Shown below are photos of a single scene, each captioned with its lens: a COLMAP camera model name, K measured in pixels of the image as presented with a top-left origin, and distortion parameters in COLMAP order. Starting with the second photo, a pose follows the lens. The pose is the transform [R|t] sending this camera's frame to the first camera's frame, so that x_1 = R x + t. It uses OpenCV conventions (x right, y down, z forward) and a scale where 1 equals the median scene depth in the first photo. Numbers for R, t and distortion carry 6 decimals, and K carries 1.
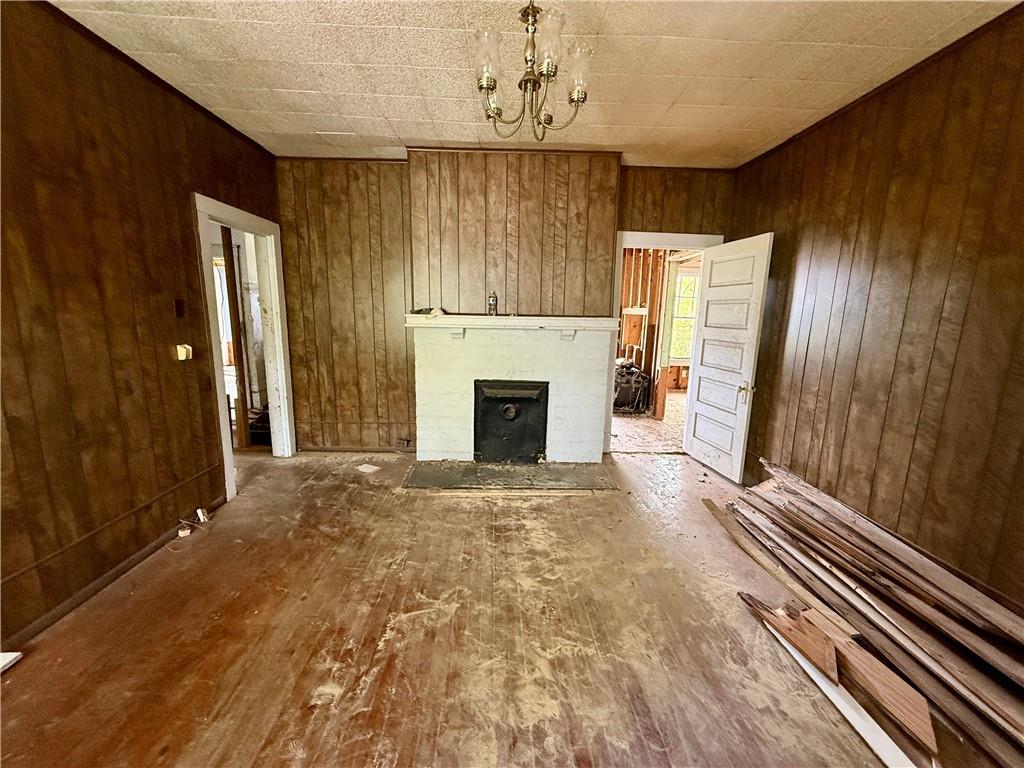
lens RADIAL K [[410.8, 0, 512.1], [0, 410.8, 383.0], [0, 0, 1]] dist [-0.001010, 0.000815]
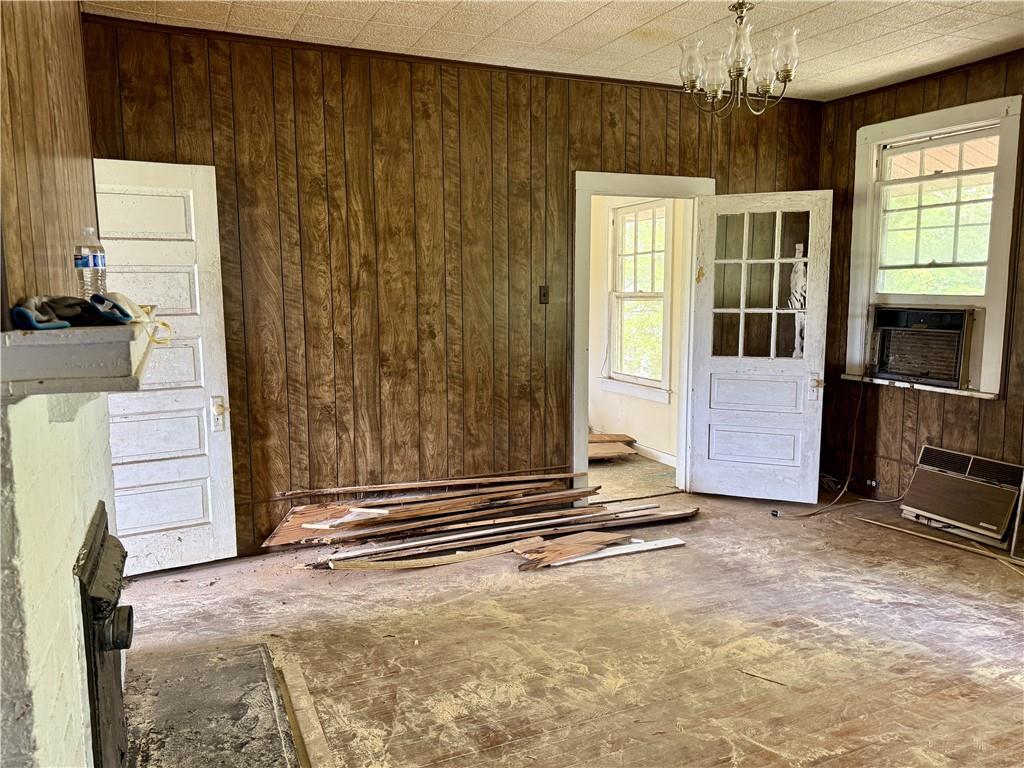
lens RADIAL K [[734.7, 0, 514.6], [0, 734.7, 387.3], [0, 0, 1]] dist [0.061254, -0.074289]
pose [[-0.365850, -0.146854, 0.919015, -0.931702], [0.158692, 0.963168, 0.217083, -0.277683], [-0.917045, 0.225260, -0.329070, 1.379559]]
